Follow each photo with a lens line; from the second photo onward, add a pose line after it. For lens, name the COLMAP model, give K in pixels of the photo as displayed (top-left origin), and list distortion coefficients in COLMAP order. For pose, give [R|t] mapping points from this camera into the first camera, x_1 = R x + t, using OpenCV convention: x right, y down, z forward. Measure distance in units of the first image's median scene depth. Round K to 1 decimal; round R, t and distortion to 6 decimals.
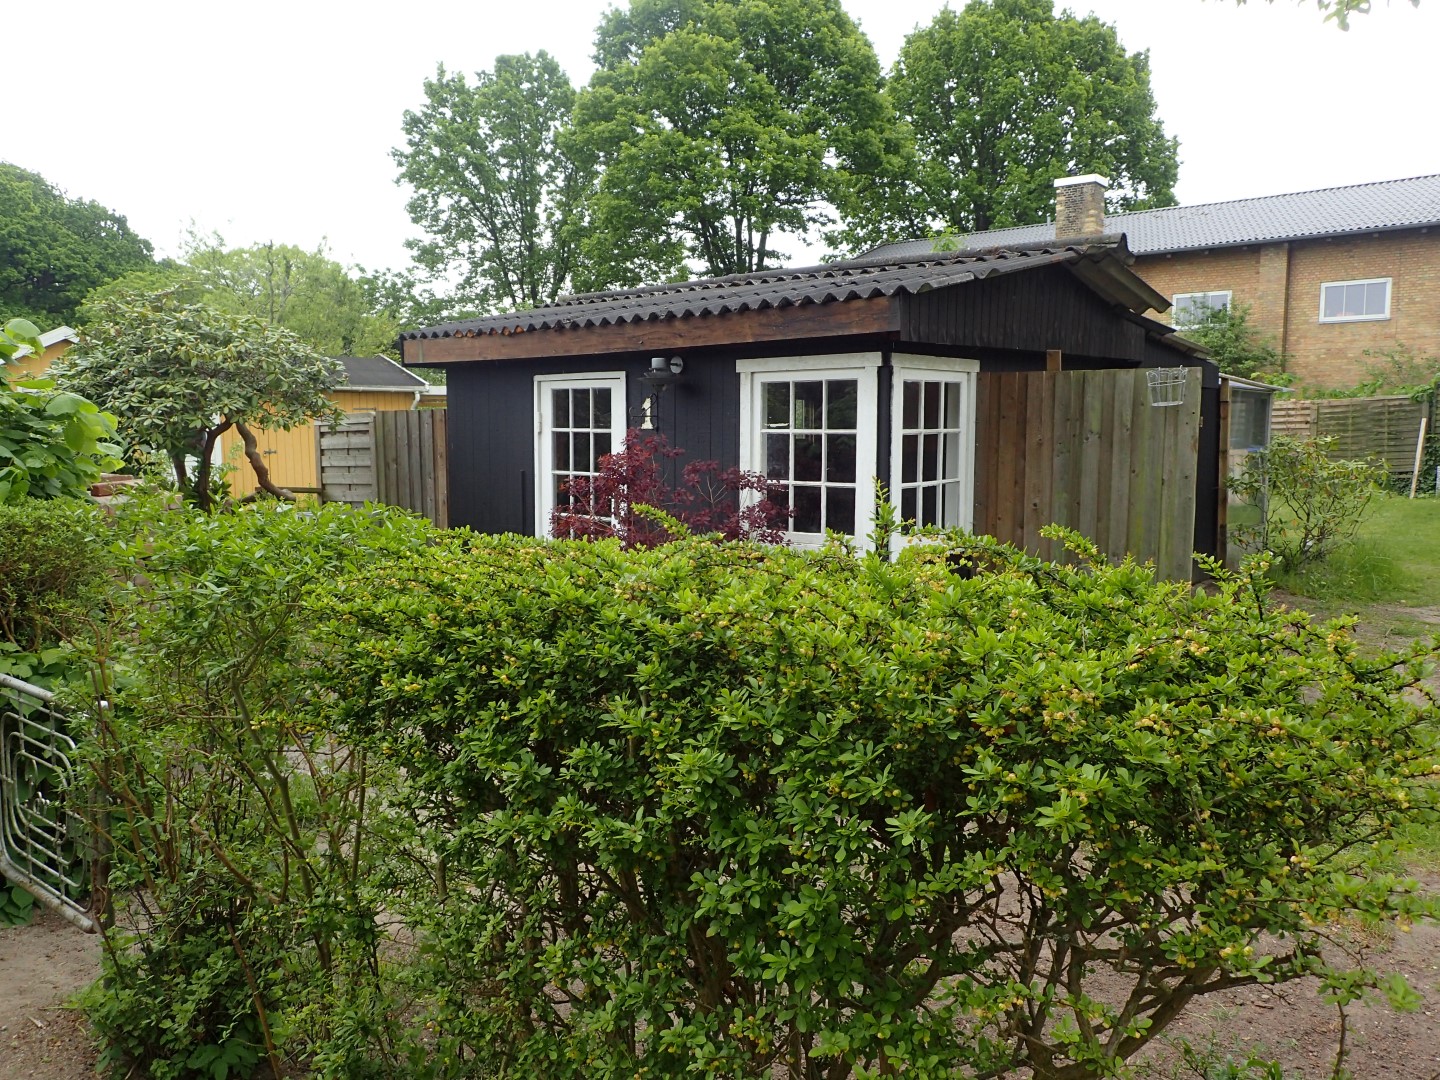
lens RADIAL K [[1075.4, 0, 725.9], [0, 1075.4, 532.4], [0, 0, 1]] dist [0.013218, 0.002653]
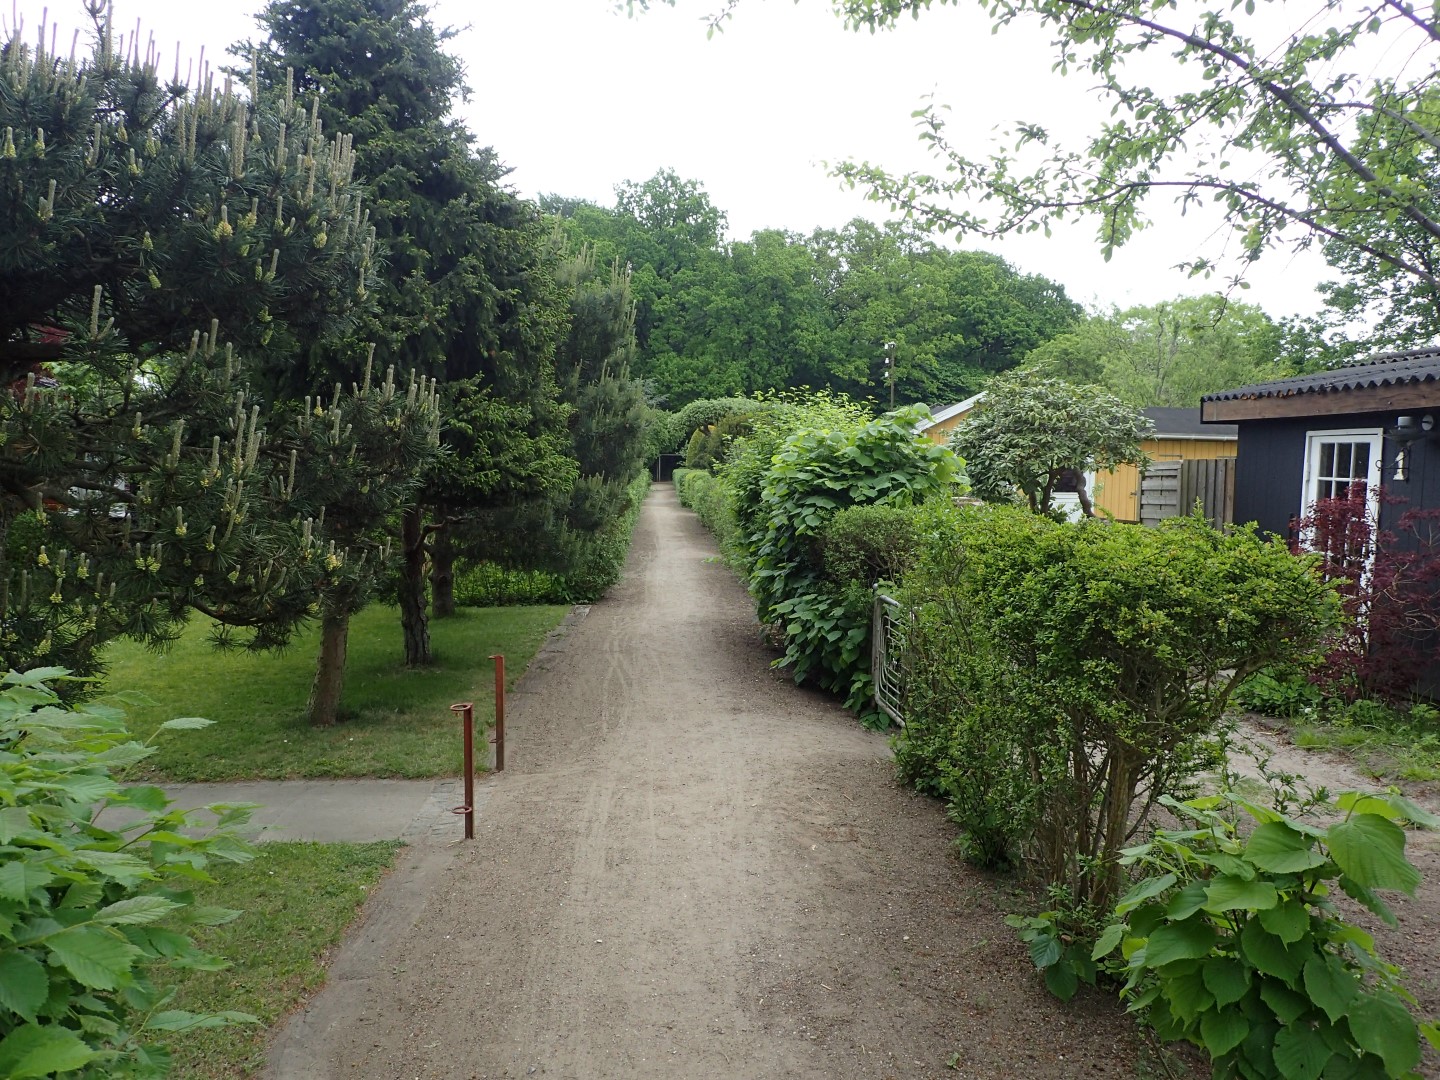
lens RADIAL K [[1075.4, 0, 725.9], [0, 1075.4, 532.4], [0, 0, 1]] dist [0.013218, 0.002653]
pose [[0.696666, 0.065577, -0.714392, 0.041554], [-0.095664, 0.995412, -0.001917, 0.004485], [0.710989, 0.069677, 0.699743, -0.045746]]
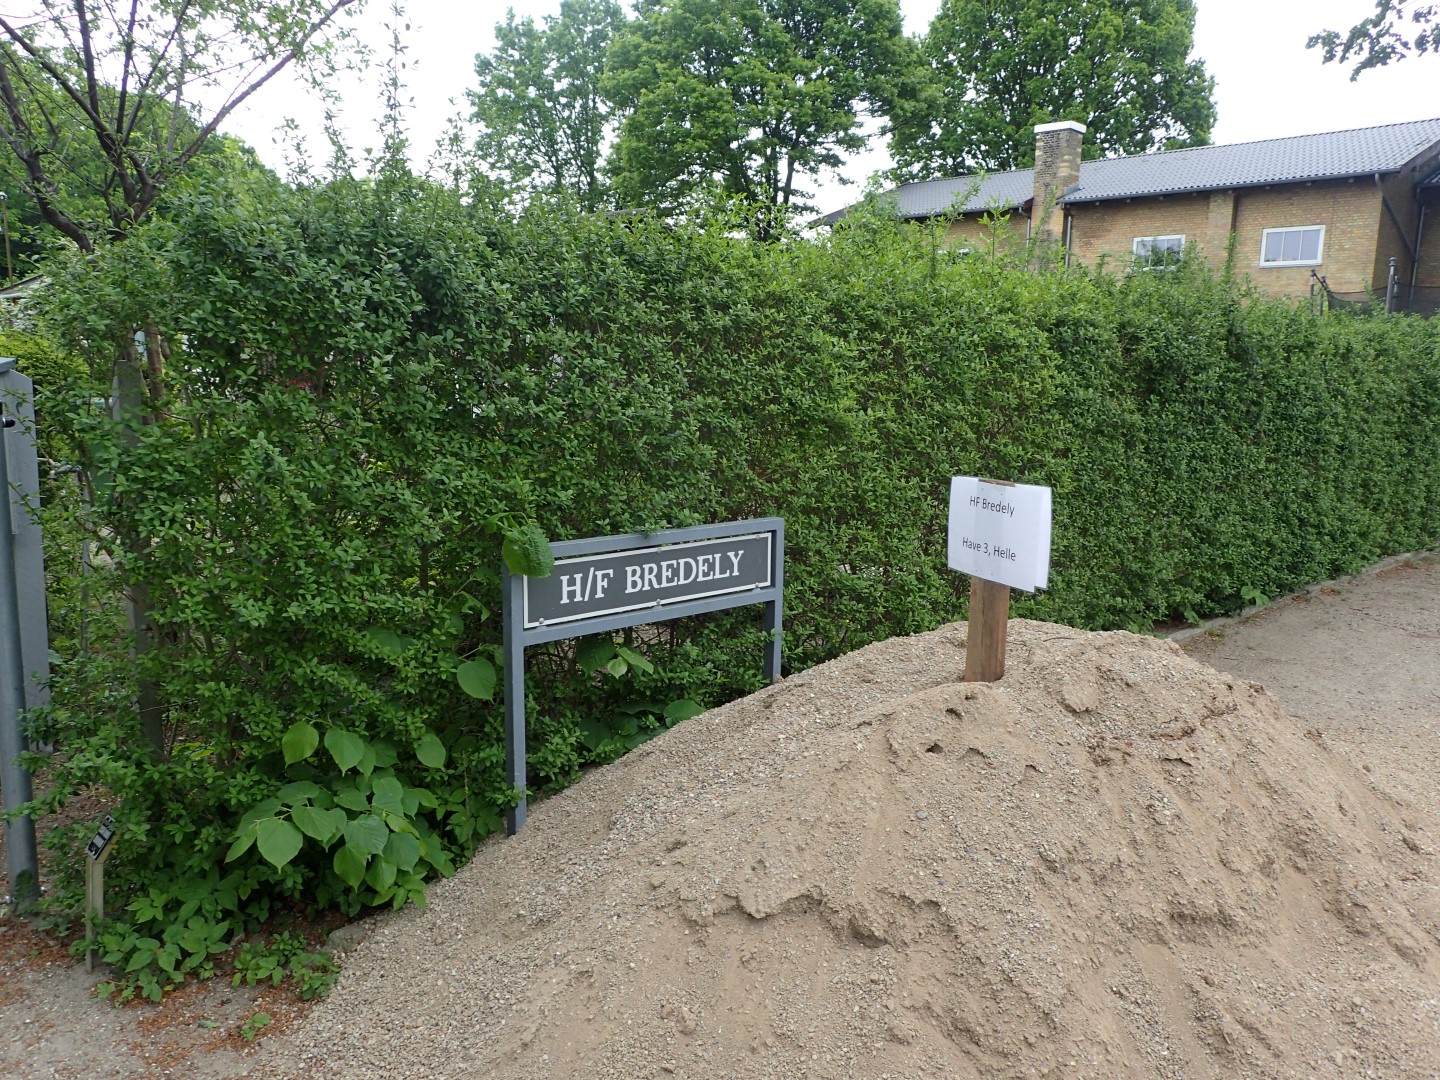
lens RADIAL K [[1075.4, 0, 725.9], [0, 1075.4, 532.4], [0, 0, 1]] dist [0.013218, 0.002653]
pose [[0.992463, 0.045369, -0.113834, 0.099893], [-0.038358, 0.997274, 0.063040, 0.011403], [0.116383, -0.058199, 0.991498, -0.077064]]
